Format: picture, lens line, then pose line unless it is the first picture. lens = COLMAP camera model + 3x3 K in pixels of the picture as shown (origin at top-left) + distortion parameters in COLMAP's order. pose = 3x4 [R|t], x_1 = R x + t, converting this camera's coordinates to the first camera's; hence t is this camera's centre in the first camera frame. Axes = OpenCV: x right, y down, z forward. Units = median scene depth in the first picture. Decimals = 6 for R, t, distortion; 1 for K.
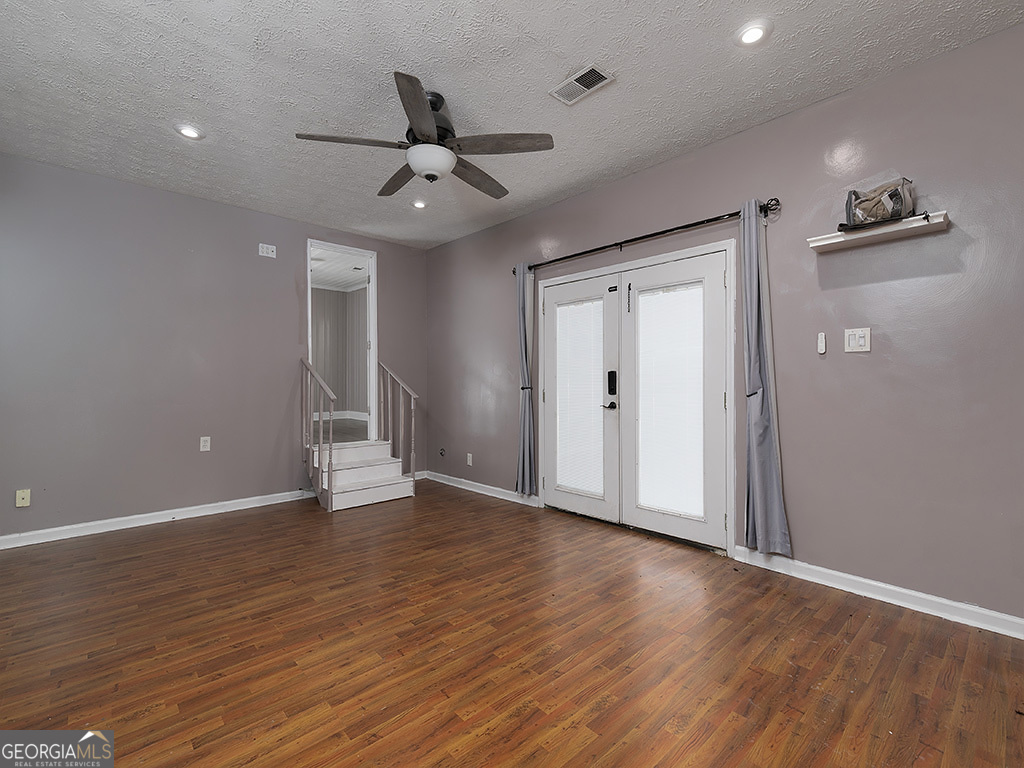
lens RADIAL K [[466.0, 0, 512.3], [0, 466.0, 380.4], [0, 0, 1]] dist [0.007720, -0.002363]
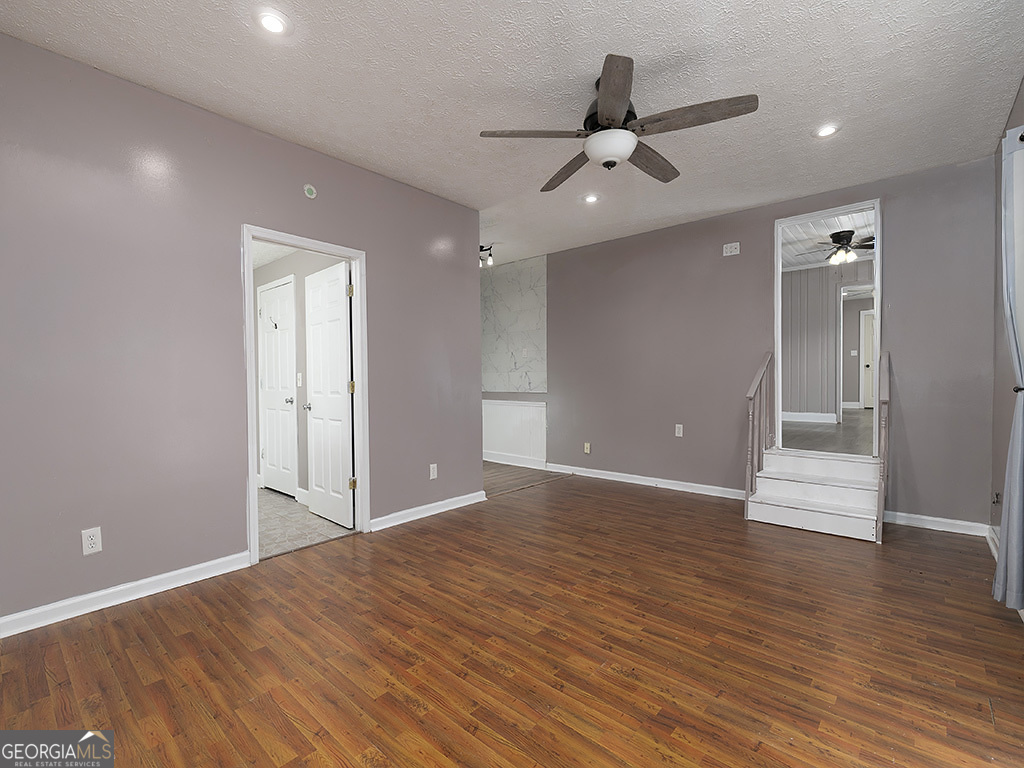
lens RADIAL K [[466.0, 0, 503.5], [0, 466.0, 383.9], [0, 0, 1]] dist [0.007720, -0.002363]
pose [[0.098905, 0.009918, -0.995047, 0.791329], [0.008746, 0.999903, 0.010835, 0.000404], [0.995058, -0.009774, 0.098809, 0.725089]]
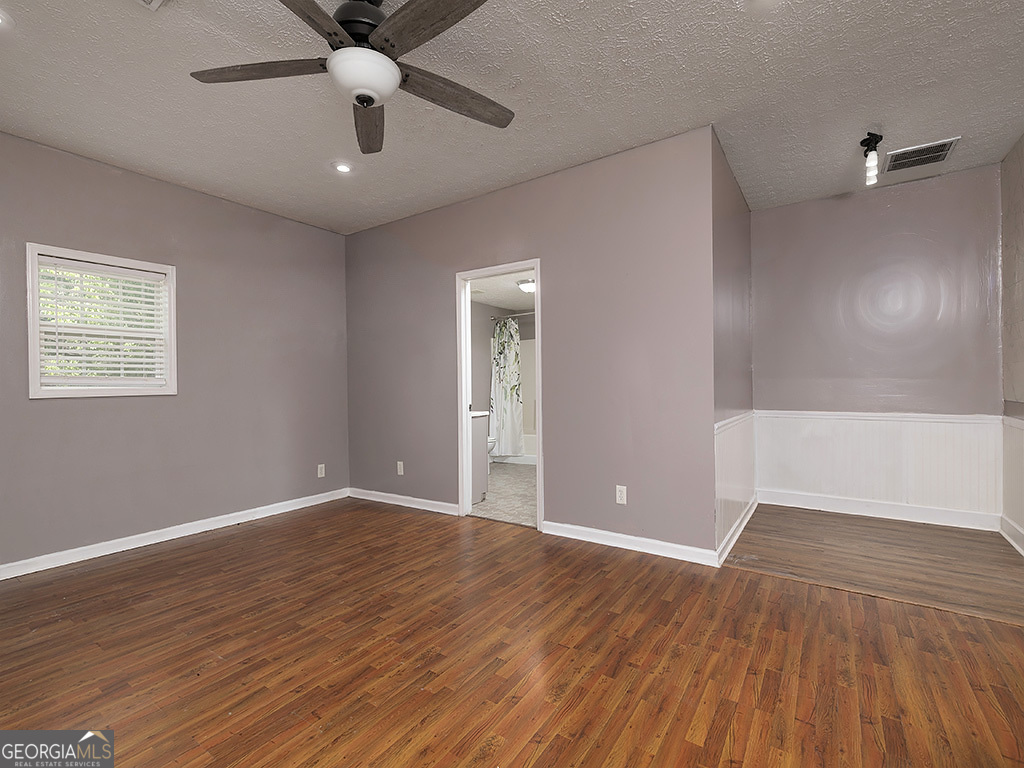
lens RADIAL K [[466.0, 0, 515.7], [0, 466.0, 385.3], [0, 0, 1]] dist [0.007720, -0.002363]
pose [[-0.971457, 0.015430, -0.236713, -0.233743], [0.015880, 0.999874, 0.000006, 0.004995], [0.236683, -0.003754, -0.971580, 1.840397]]
